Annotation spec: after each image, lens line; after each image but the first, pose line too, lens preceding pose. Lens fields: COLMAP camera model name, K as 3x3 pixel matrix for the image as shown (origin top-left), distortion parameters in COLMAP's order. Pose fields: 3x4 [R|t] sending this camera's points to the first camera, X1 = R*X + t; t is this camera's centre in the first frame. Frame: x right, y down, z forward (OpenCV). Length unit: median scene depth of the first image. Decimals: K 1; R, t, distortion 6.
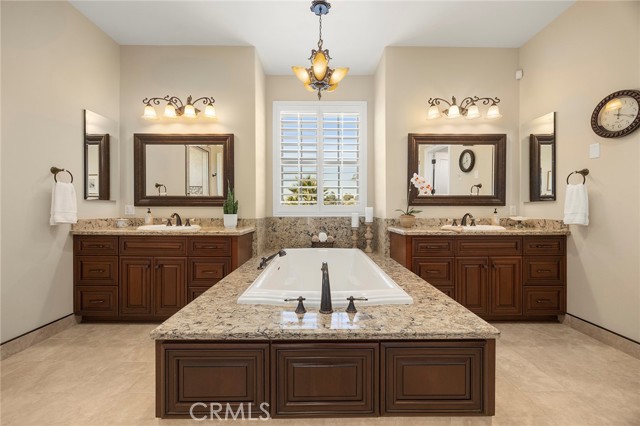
lens RADIAL K [[245.4, 0, 315.9], [0, 245.4, 210.5], [0, 0, 1]] dist [-0.005351, -0.000175]
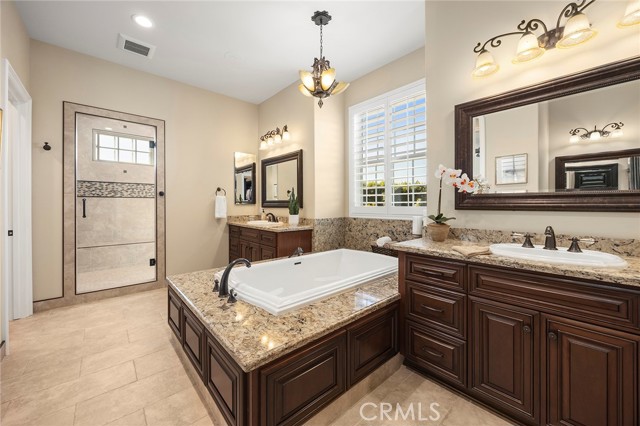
lens RADIAL K [[245.4, 0, 311.1], [0, 245.4, 203.0], [0, 0, 1]] dist [-0.005351, -0.000175]
pose [[0.651897, -0.008088, -0.758264, 0.641207], [0.001503, 0.999955, -0.009373, -0.031599], [0.758306, 0.004970, 0.651880, 0.244242]]
